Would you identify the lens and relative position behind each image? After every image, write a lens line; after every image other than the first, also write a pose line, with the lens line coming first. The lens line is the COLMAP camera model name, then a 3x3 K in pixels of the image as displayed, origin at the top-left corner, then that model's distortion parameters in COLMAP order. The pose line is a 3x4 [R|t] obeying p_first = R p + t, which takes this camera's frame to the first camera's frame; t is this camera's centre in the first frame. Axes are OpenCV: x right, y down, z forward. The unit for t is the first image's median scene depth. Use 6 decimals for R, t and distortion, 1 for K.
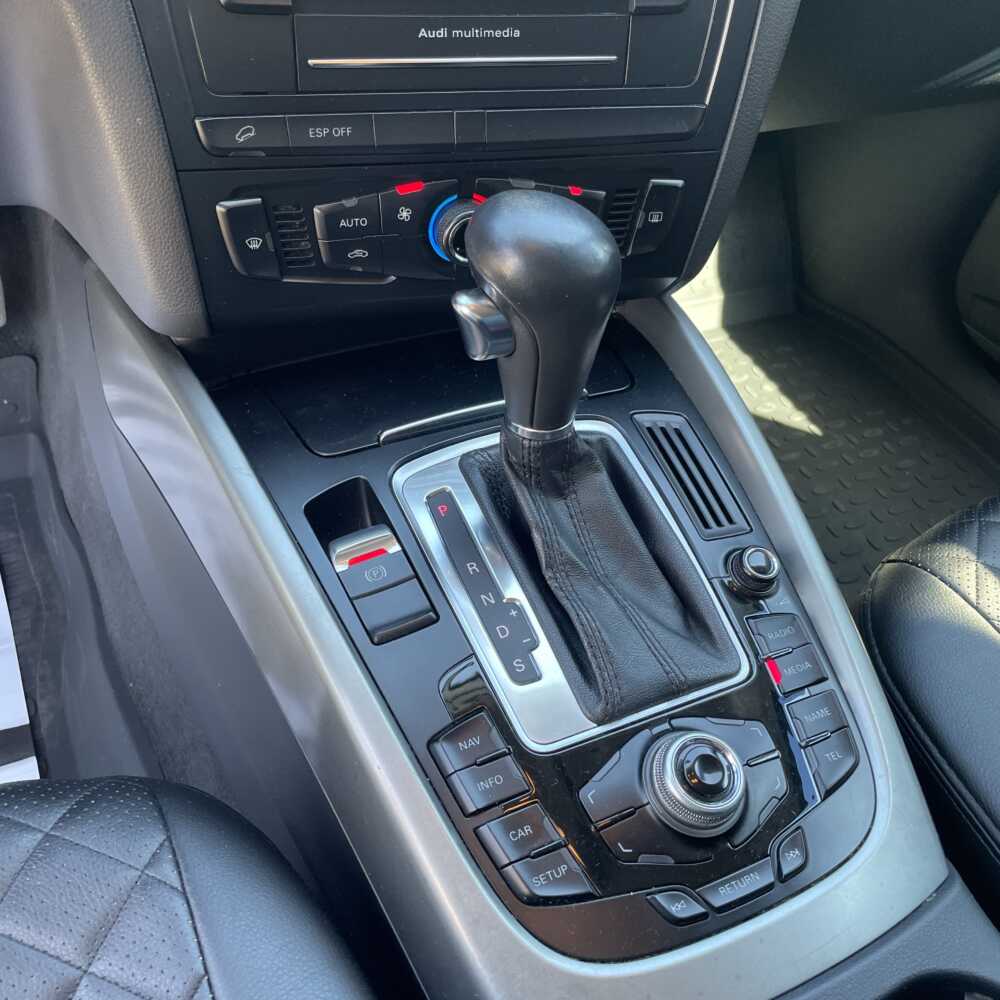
lens RADIAL K [[1011.2, 0, 488.8], [0, 1011.2, 498.8], [0, 0, 1]] dist [0.092361, -0.127110]
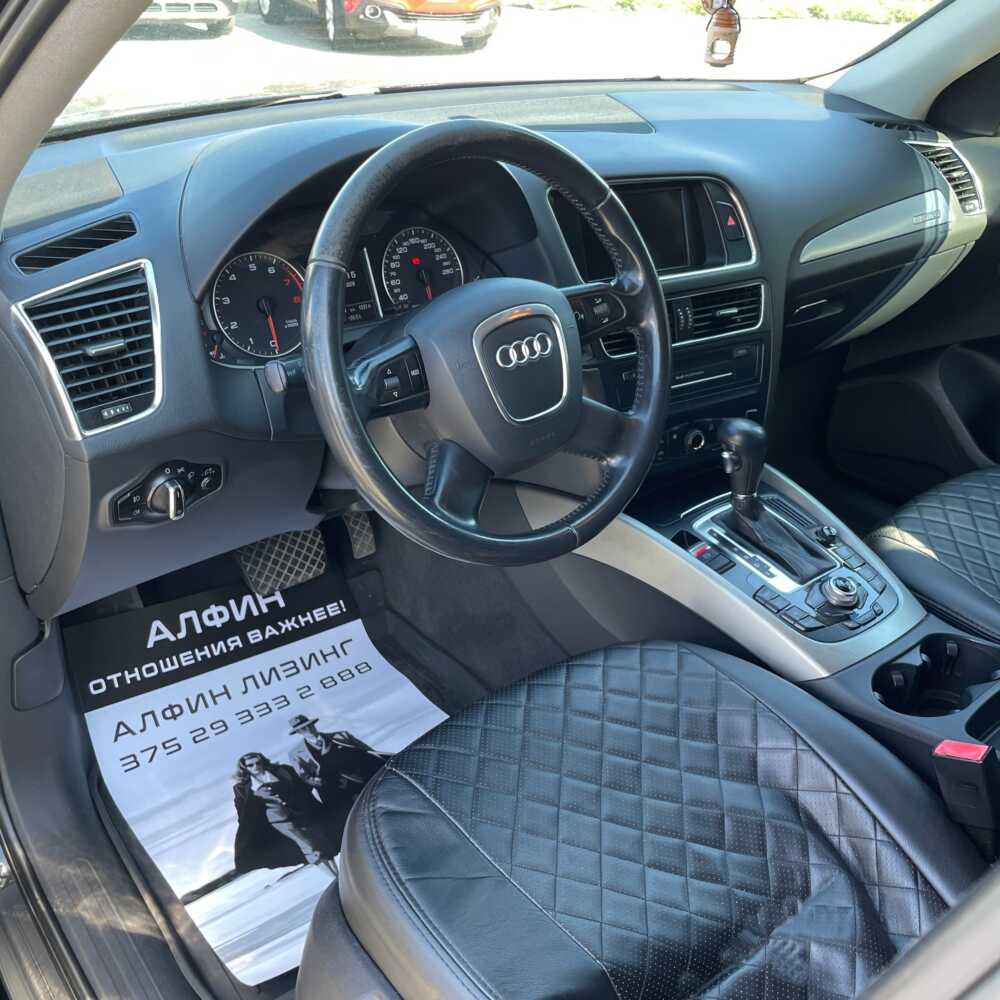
lens RADIAL K [[1011.2, 0, 488.8], [0, 1011.2, 498.8], [0, 0, 1]] dist [0.092361, -0.127110]
pose [[0.969602, -0.185098, 0.160034, -1.108713], [0.221287, 0.942440, -0.250675, 0.493807], [-0.104423, 0.278468, 0.954752, -1.648433]]
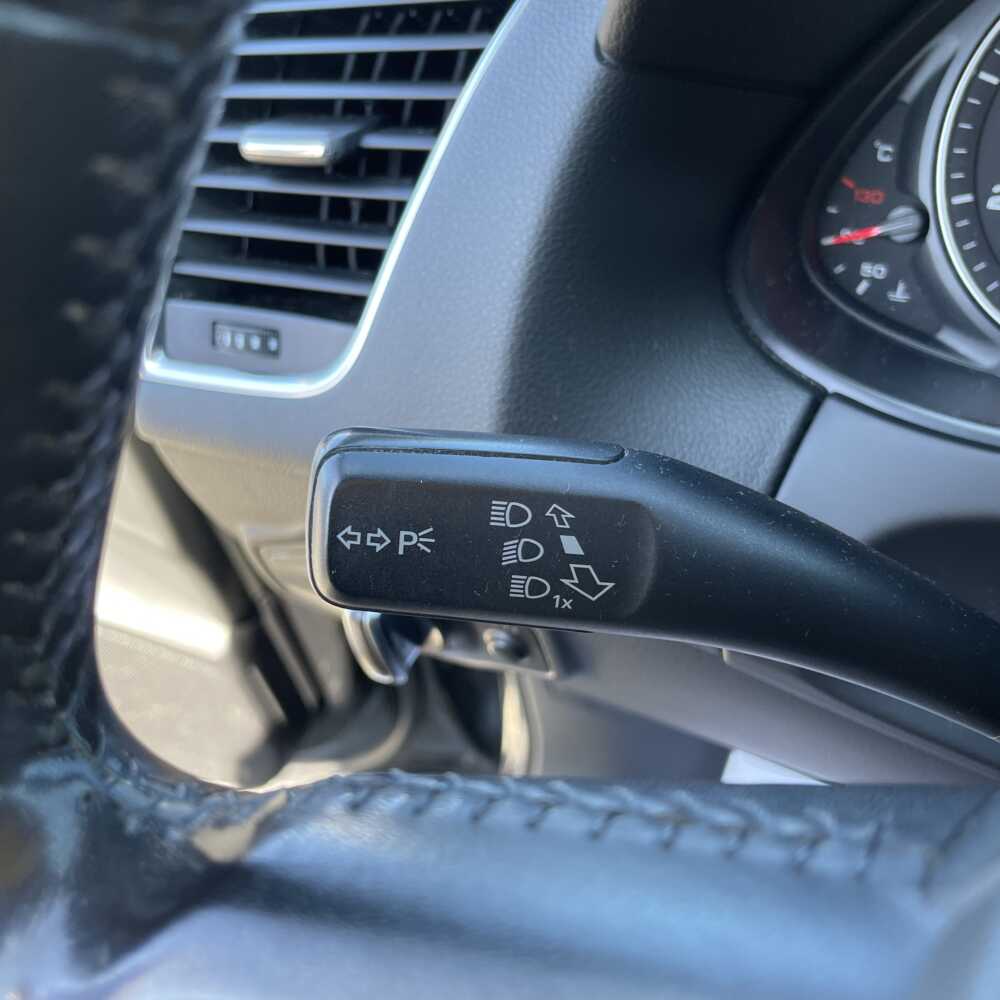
lens RADIAL K [[1044.3, 0, 499.4], [0, 1044.3, 471.2], [0, 0, 1]] dist [0.000223, 0.006080]
pose [[0.501622, 0.363097, -0.785198, -0.828823], [-0.458318, 0.881348, 0.114763, -0.409914], [0.733702, 0.302303, 0.608517, 0.026990]]
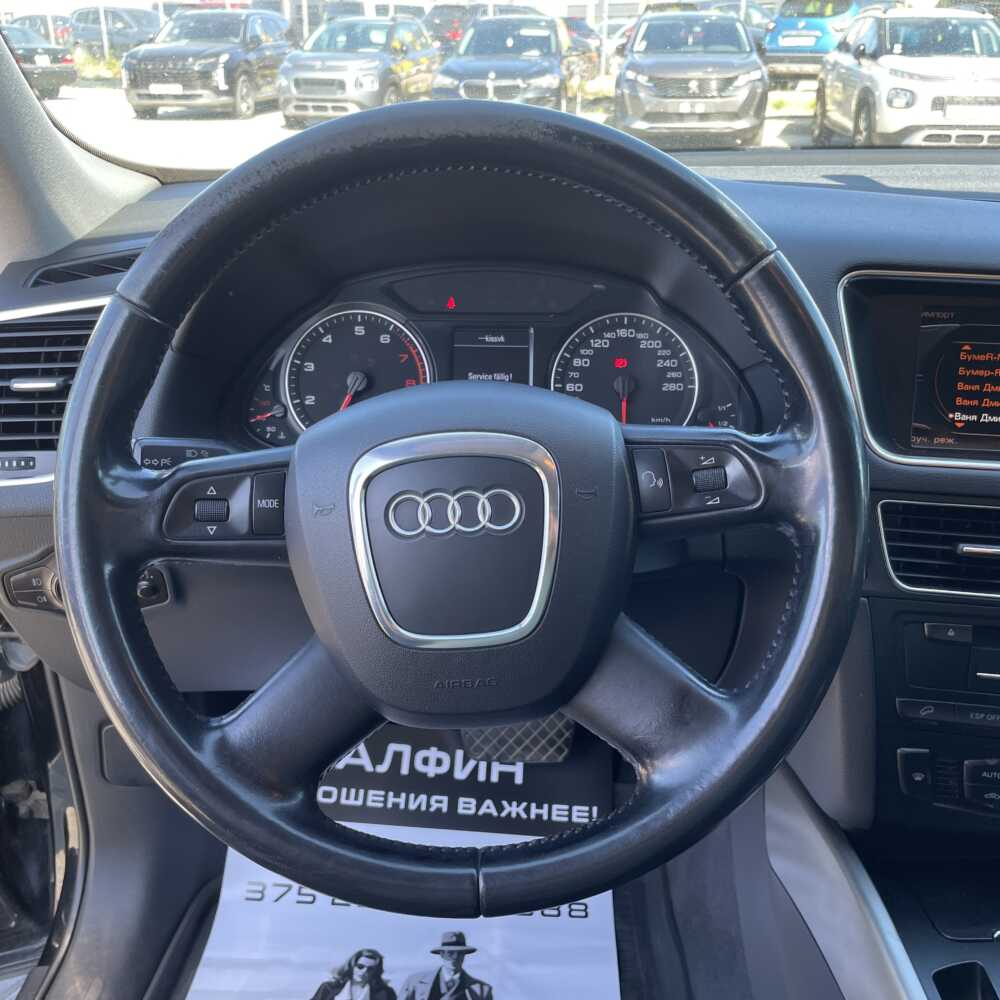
lens RADIAL K [[1011.2, 0, 488.8], [0, 1011.2, 498.8], [0, 0, 1]] dist [0.092361, -0.127110]
pose [[0.879404, 0.071900, -0.470615, -0.105727], [-0.258579, 0.902144, -0.345359, 0.066771], [0.399731, 0.425402, 0.811941, -0.661118]]
